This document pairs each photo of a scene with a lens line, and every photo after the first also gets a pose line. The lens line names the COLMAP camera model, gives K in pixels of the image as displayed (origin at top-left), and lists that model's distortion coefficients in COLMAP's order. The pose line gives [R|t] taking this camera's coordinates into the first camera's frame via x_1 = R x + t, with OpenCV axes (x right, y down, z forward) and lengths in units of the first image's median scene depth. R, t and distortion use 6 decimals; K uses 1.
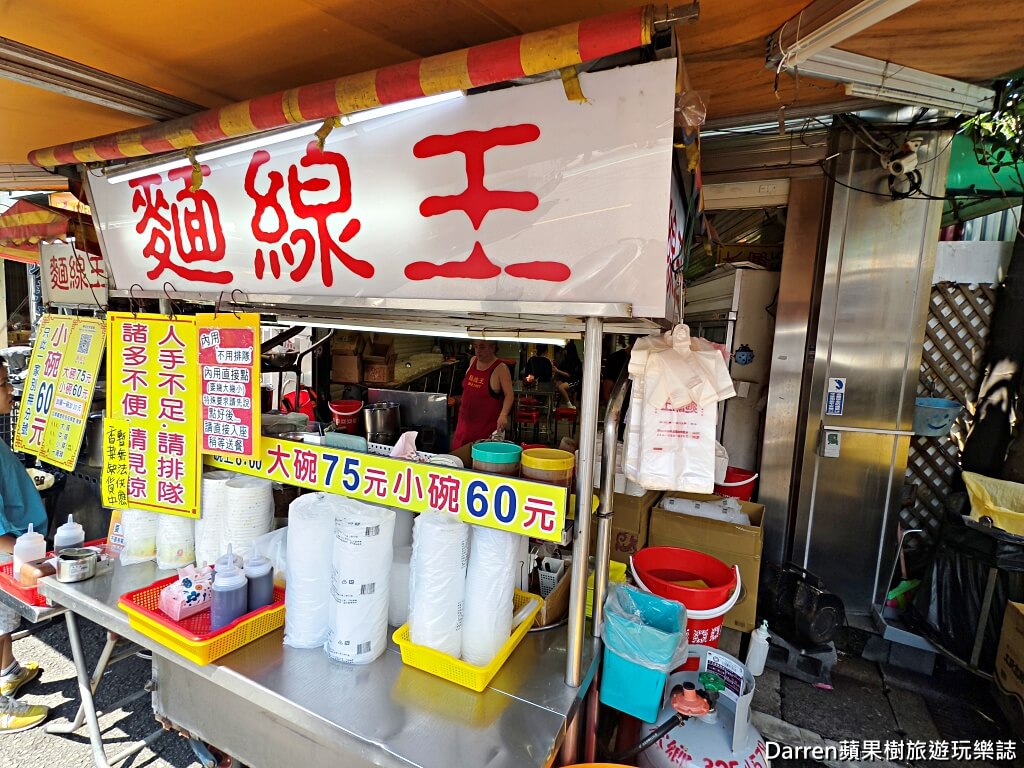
lens RADIAL K [[515.5, 0, 508.1], [0, 515.5, 381.5], [0, 0, 1]] dist [0.028982, 0.000579]
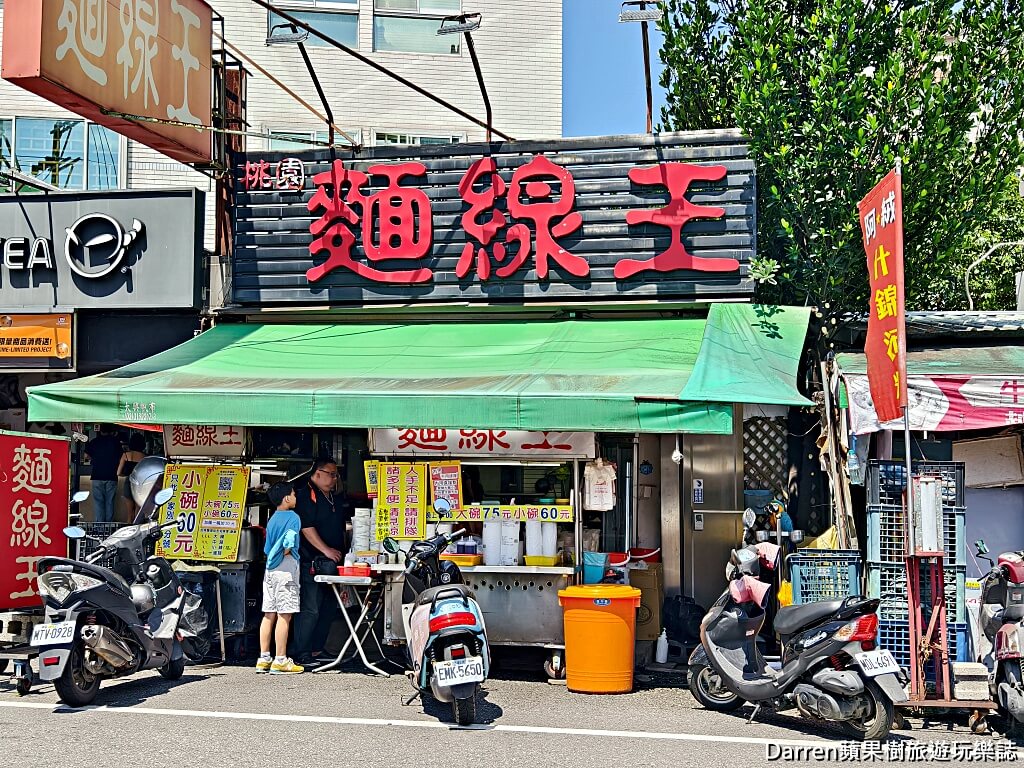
lens RADIAL K [[993.7, 0, 512.0], [0, 993.7, 384.0], [0, 0, 1]] dist [0.065762, -0.002150]
pose [[0.975137, -0.027756, 0.219859, -1.386866], [0.061191, 0.987277, -0.146762, 0.280105], [-0.212988, 0.156567, 0.964429, -4.424078]]
